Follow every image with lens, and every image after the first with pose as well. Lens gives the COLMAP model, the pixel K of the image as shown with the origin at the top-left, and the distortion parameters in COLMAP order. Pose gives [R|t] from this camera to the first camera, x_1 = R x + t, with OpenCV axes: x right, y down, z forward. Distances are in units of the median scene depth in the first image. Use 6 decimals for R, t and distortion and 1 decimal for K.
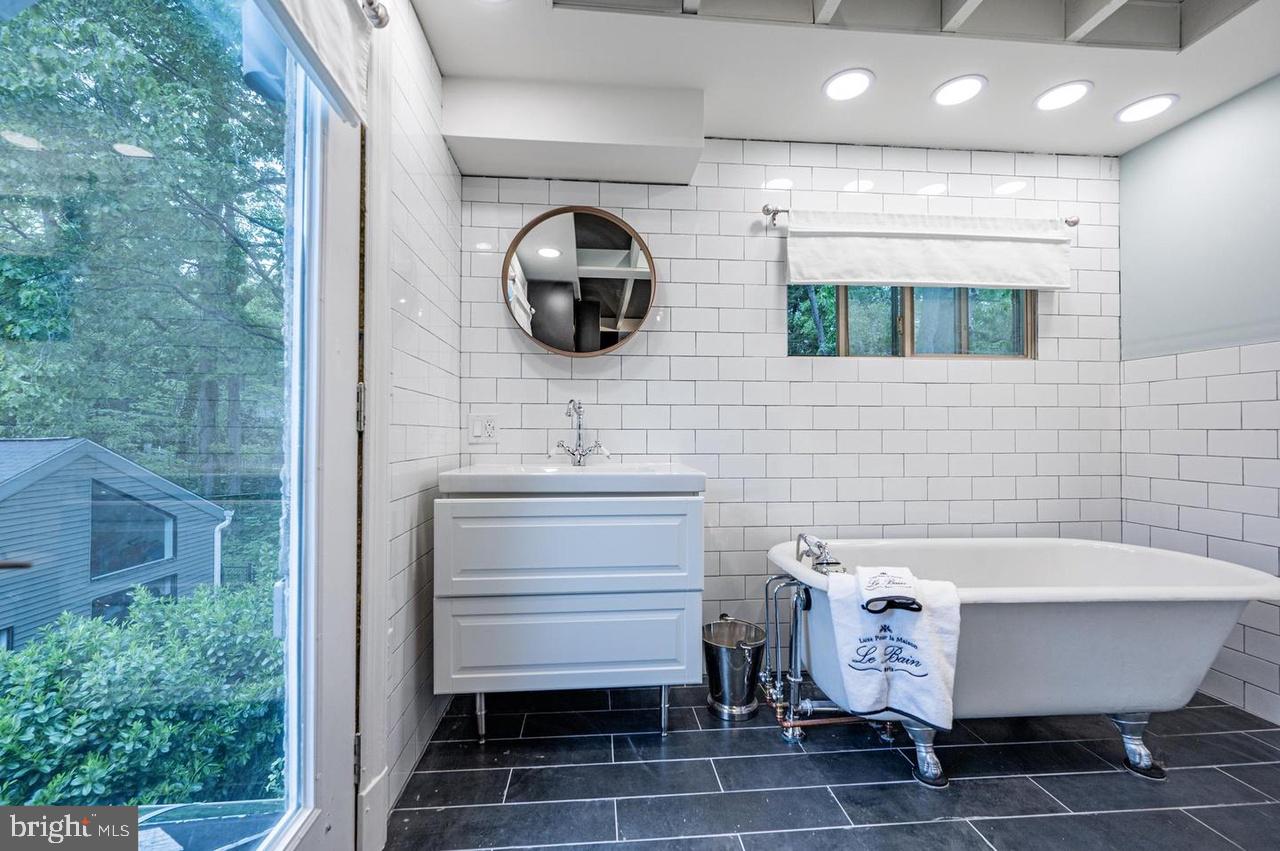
lens RADIAL K [[516.1, 0, 635.3], [0, 516.1, 426.1], [0, 0, 1]] dist [-0.001763, 0.000271]
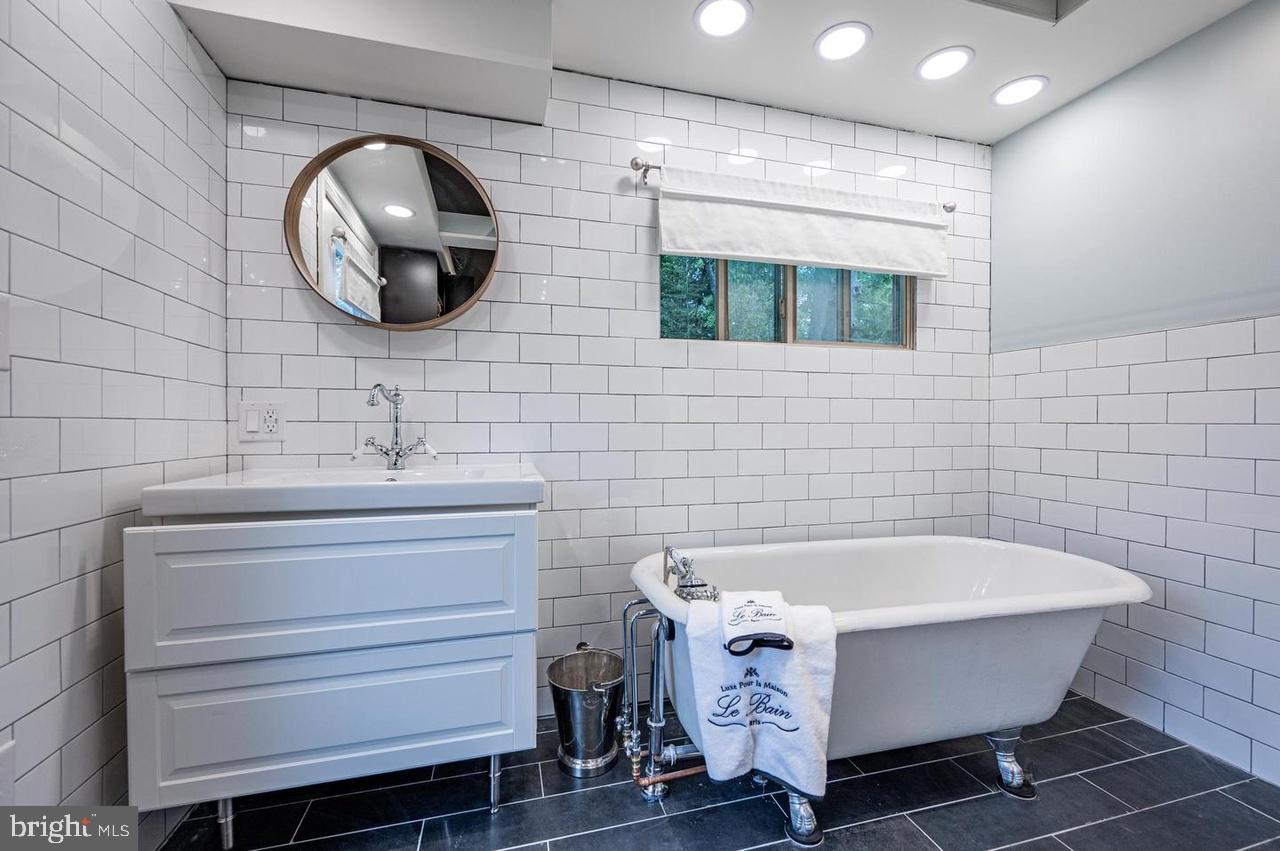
lens RADIAL K [[516.1, 0, 641.0], [0, 516.1, 426.0], [0, 0, 1]] dist [-0.001763, 0.000271]
pose [[0.982851, -0.001024, 0.184396, 0.111254], [-0.002125, 0.999855, 0.016882, -0.002789], [-0.184387, -0.016984, 0.982707, 0.164560]]
